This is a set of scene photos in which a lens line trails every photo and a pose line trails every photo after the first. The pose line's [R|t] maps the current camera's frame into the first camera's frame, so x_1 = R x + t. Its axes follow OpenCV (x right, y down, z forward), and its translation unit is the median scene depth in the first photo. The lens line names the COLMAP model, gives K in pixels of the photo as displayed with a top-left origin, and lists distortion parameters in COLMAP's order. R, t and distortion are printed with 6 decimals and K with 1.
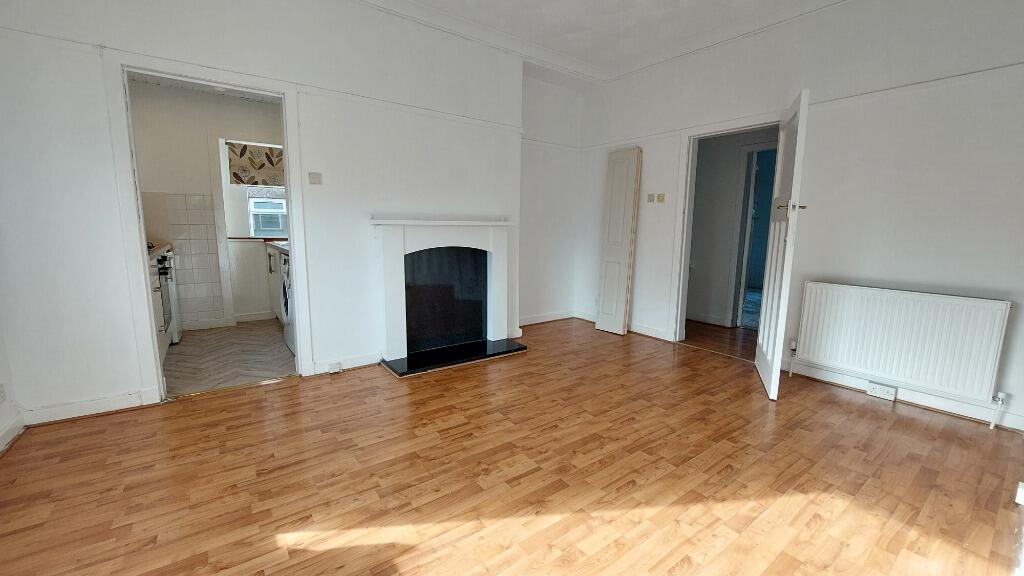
lens RADIAL K [[402.0, 0, 517.6], [0, 402.0, 287.4], [0, 0, 1]] dist [-0.023664, -0.000017]
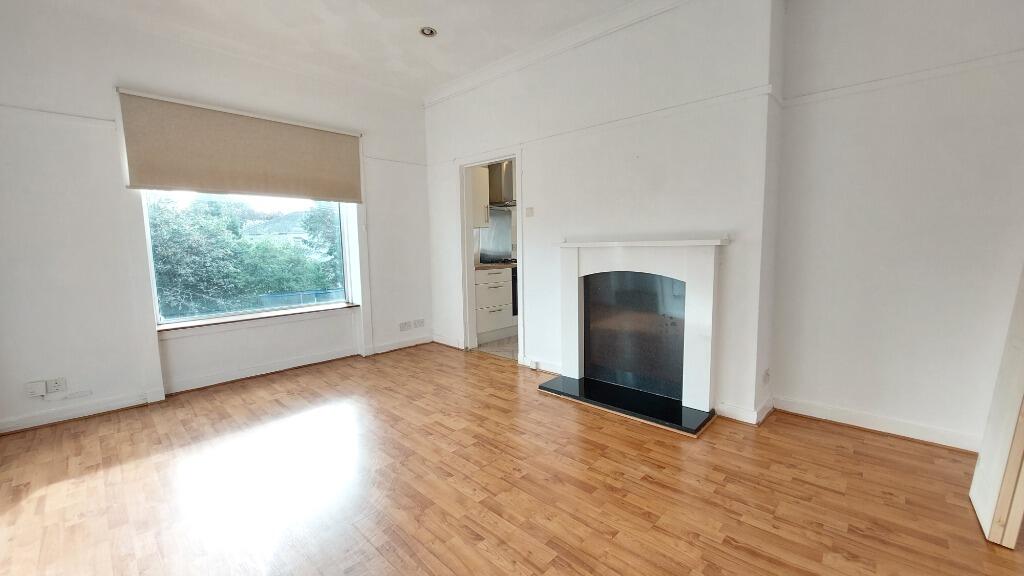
lens RADIAL K [[402.0, 0, 517.6], [0, 402.0, 287.4], [0, 0, 1]] dist [-0.023664, -0.000017]
pose [[0.187390, 0.088269, -0.978312, 0.765110], [-0.131634, 0.989228, 0.064040, -0.112898], [0.973426, 0.116779, 0.196990, 0.743978]]
